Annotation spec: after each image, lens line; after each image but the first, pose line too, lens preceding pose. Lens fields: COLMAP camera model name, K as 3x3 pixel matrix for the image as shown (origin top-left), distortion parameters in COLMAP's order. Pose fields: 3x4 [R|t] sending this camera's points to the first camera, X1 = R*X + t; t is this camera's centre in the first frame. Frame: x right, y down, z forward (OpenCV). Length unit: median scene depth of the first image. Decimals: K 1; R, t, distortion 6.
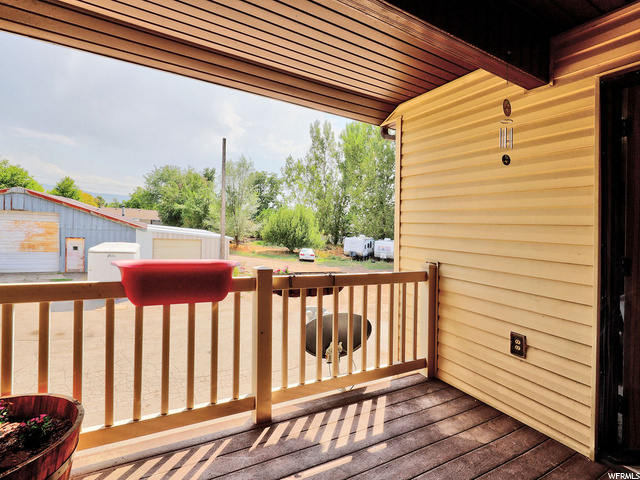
lens RADIAL K [[305.3, 0, 311.2], [0, 305.3, 228.4], [0, 0, 1]] dist [0.000081, -0.000093]
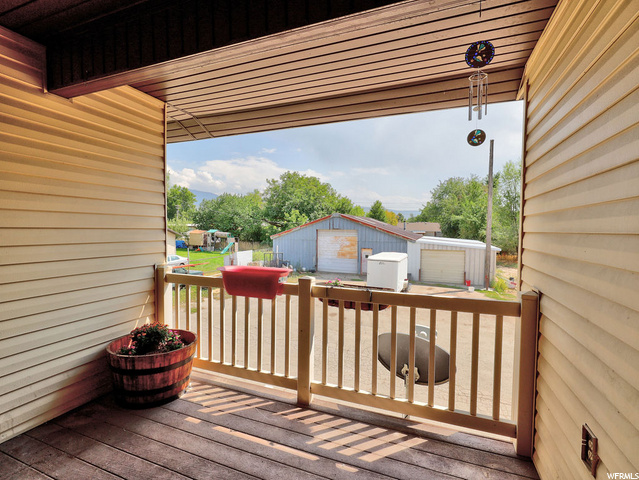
lens RADIAL K [[299.1, 0, 322.1], [0, 299.1, 249.7], [0, 0, 1]] dist [0.000233, -0.000069]
pose [[0.657195, 0.006231, -0.753695, 0.654694], [0.020216, 0.999460, 0.025890, -0.007014], [0.753449, -0.032252, 0.656715, 0.244155]]
